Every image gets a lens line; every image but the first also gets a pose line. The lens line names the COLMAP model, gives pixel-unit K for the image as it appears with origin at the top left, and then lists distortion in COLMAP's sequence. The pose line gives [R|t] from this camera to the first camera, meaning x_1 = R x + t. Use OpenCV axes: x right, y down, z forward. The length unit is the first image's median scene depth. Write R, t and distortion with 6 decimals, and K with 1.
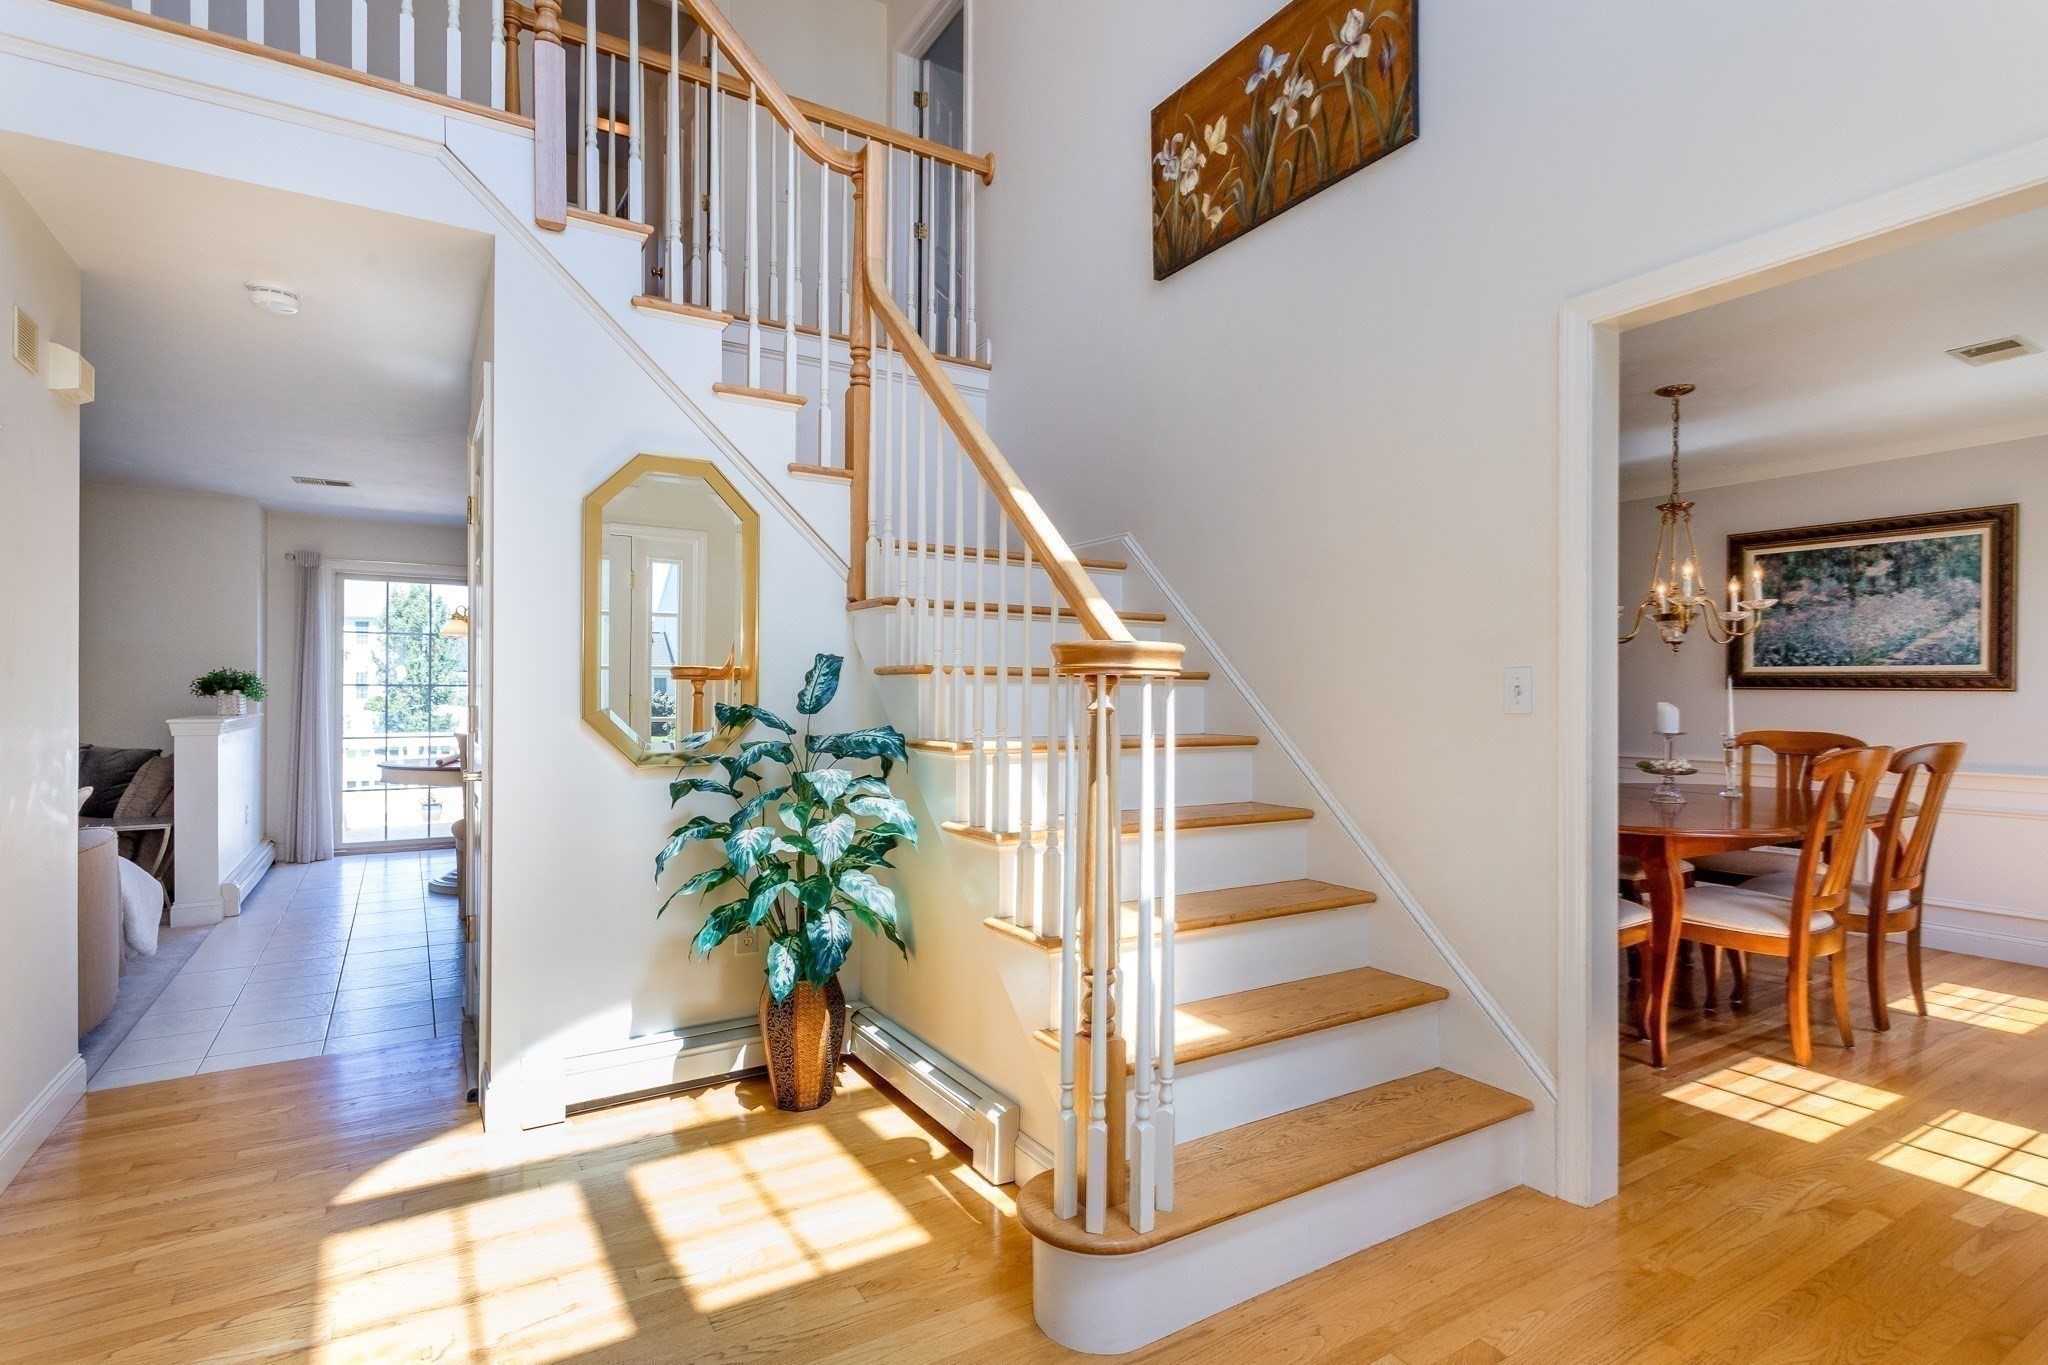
lens RADIAL K [[982.0, 0, 1038.3], [0, 982.0, 695.8], [0, 0, 1]] dist [0.011385, 0.000134]
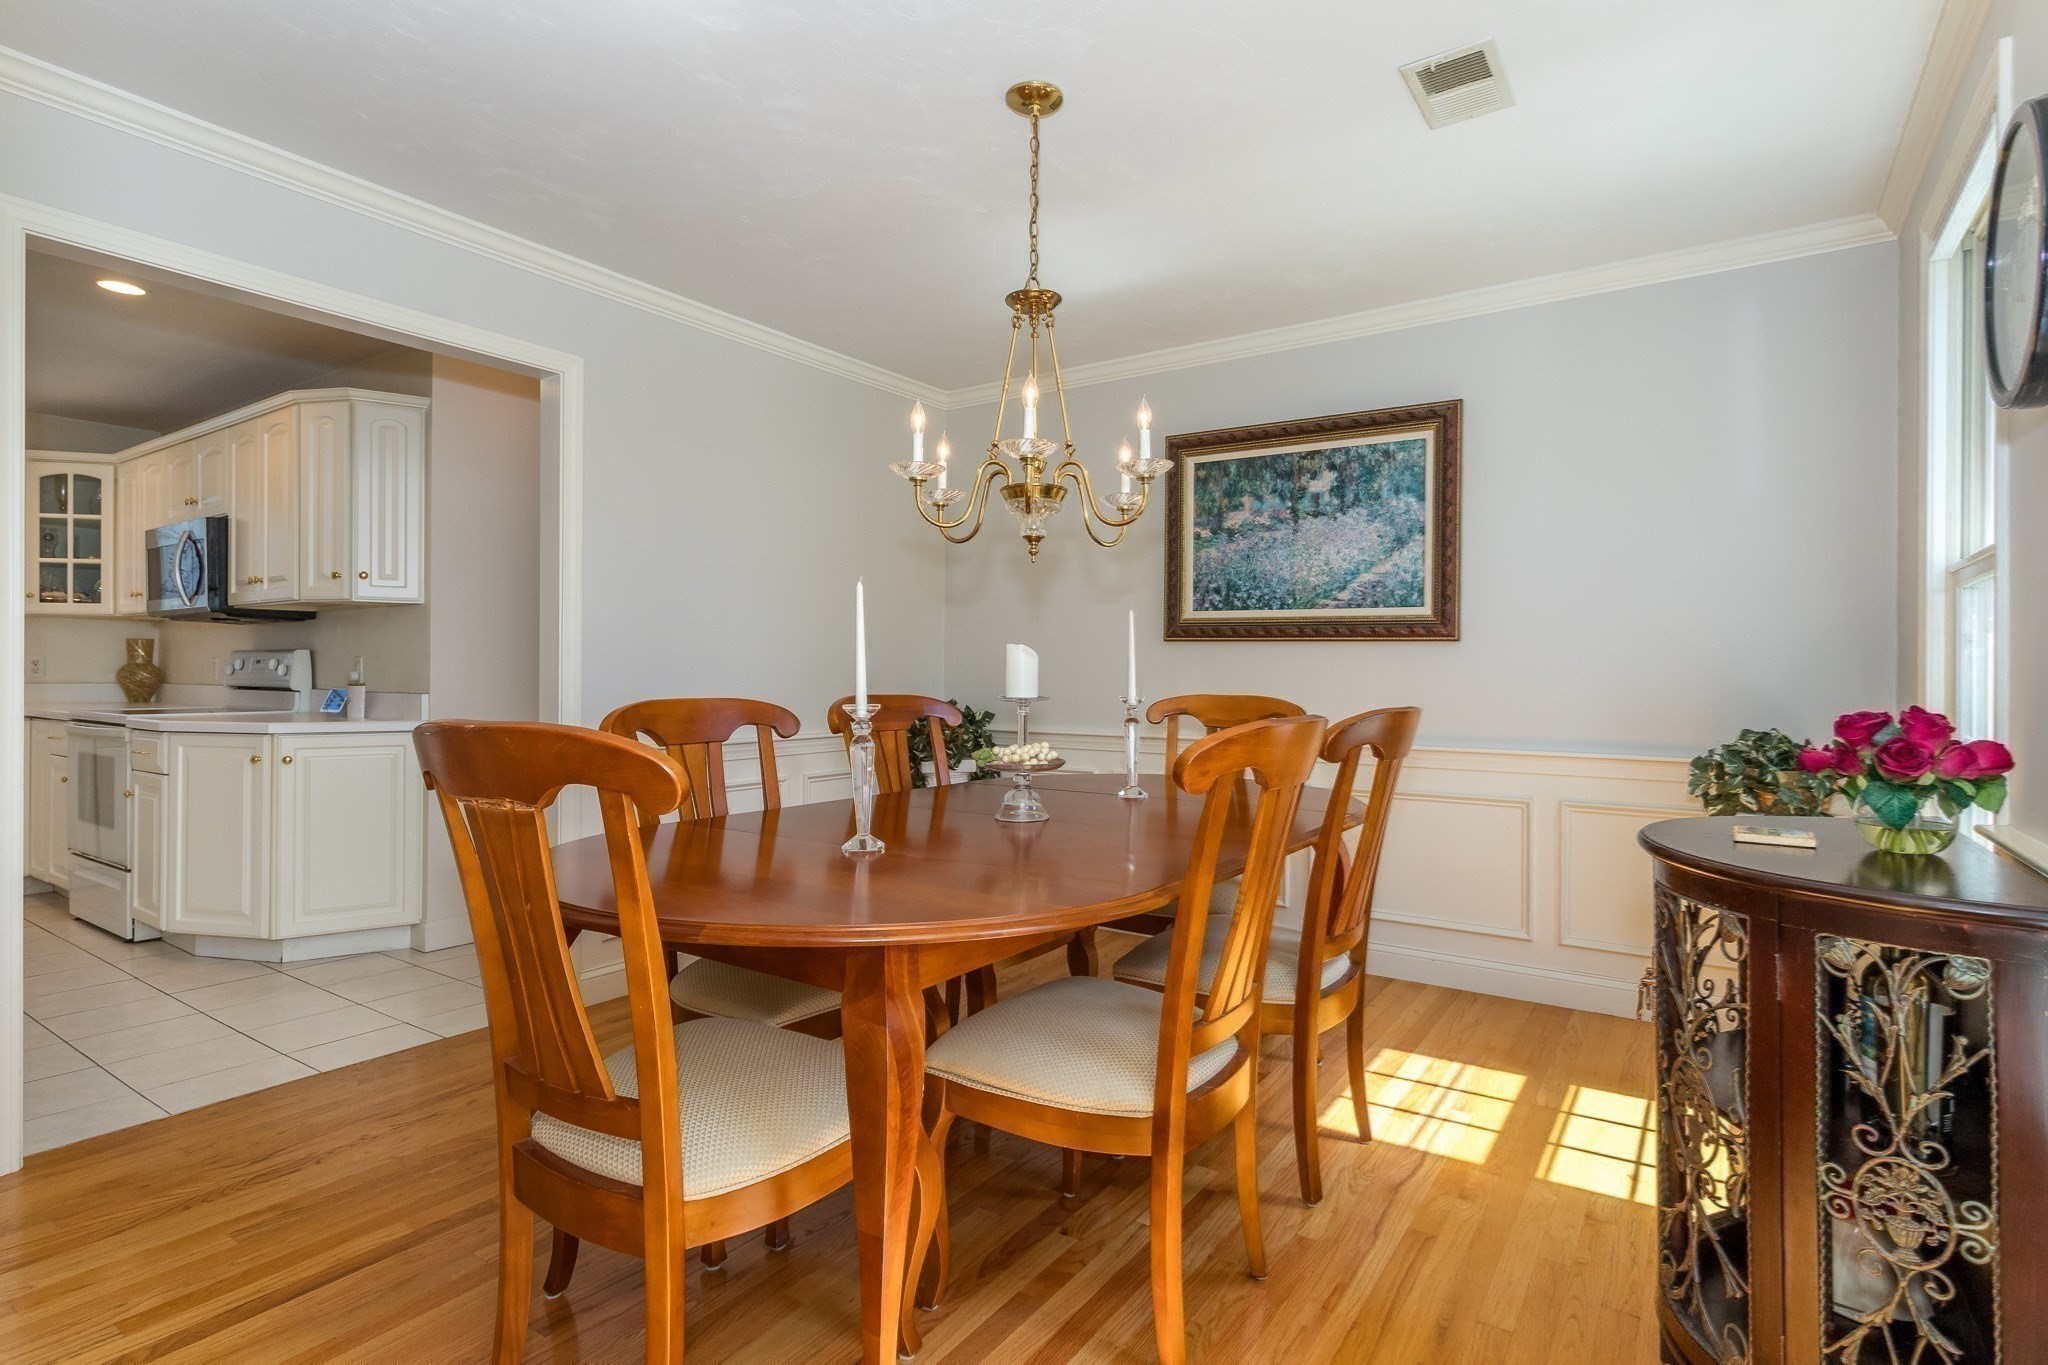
lens RADIAL K [[1005.1, 0, 1026.5], [0, 1005.1, 666.1], [0, 0, 1]] dist [0.002944, 0.000476]
pose [[0.919088, 0.006046, 0.394006, 0.346294], [-0.004581, 0.999979, -0.004659, 0.019294], [-0.394026, 0.002477, 0.919096, 0.390874]]
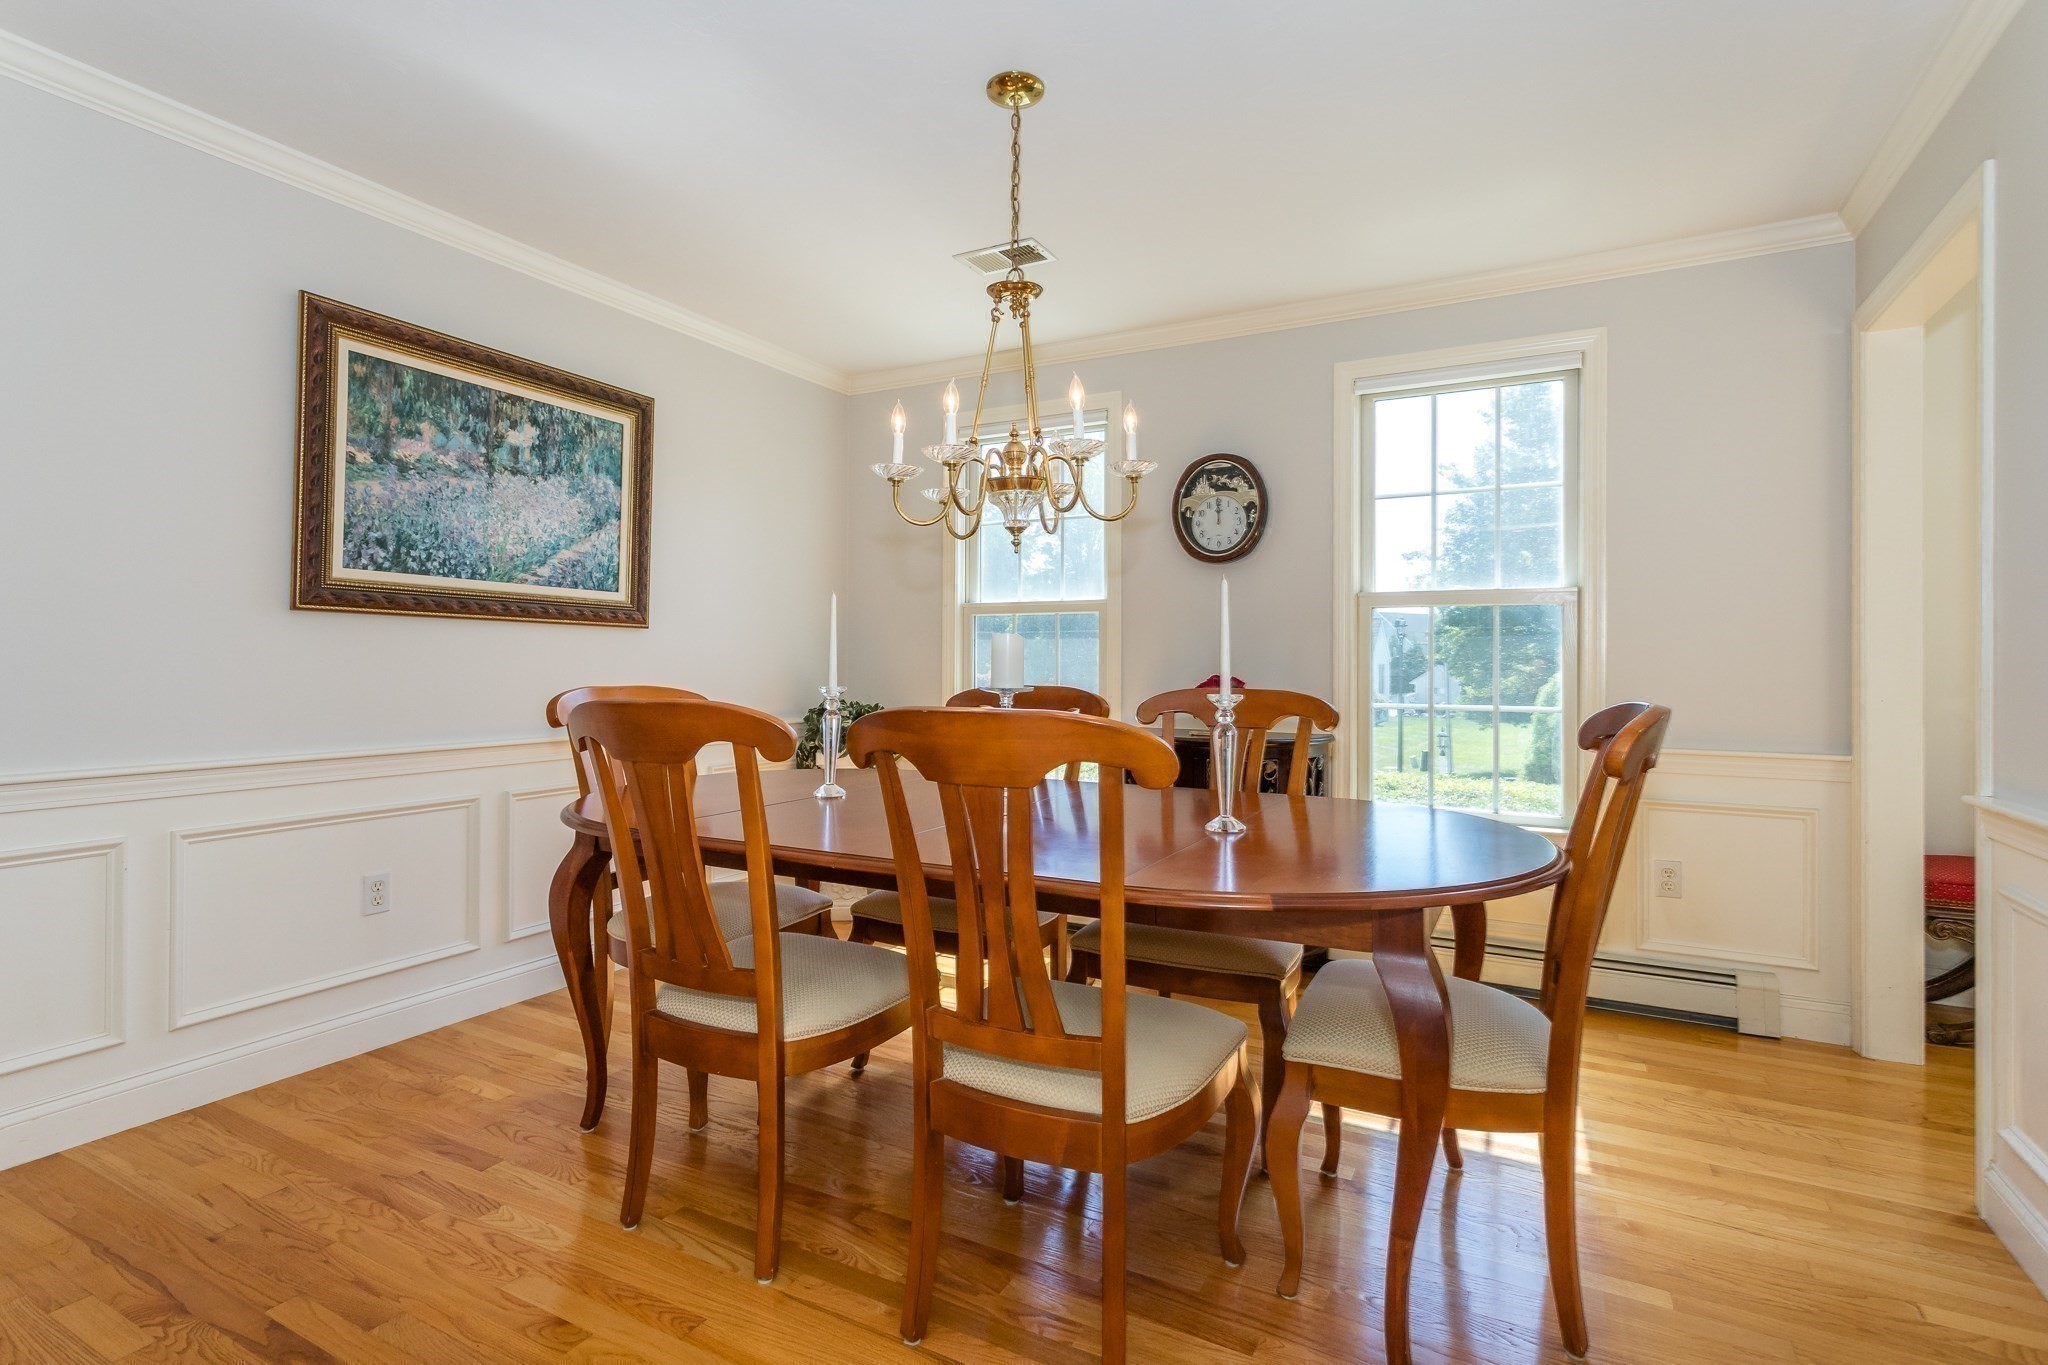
lens RADIAL K [[1005.1, 0, 1026.5], [0, 1005.1, 666.1], [0, 0, 1]] dist [0.002944, 0.000476]
pose [[-0.493738, -0.008676, 0.869567, 0.107826], [-0.006188, 0.999960, 0.006464, 0.018304], [-0.869589, -0.002189, -0.493772, 1.083128]]
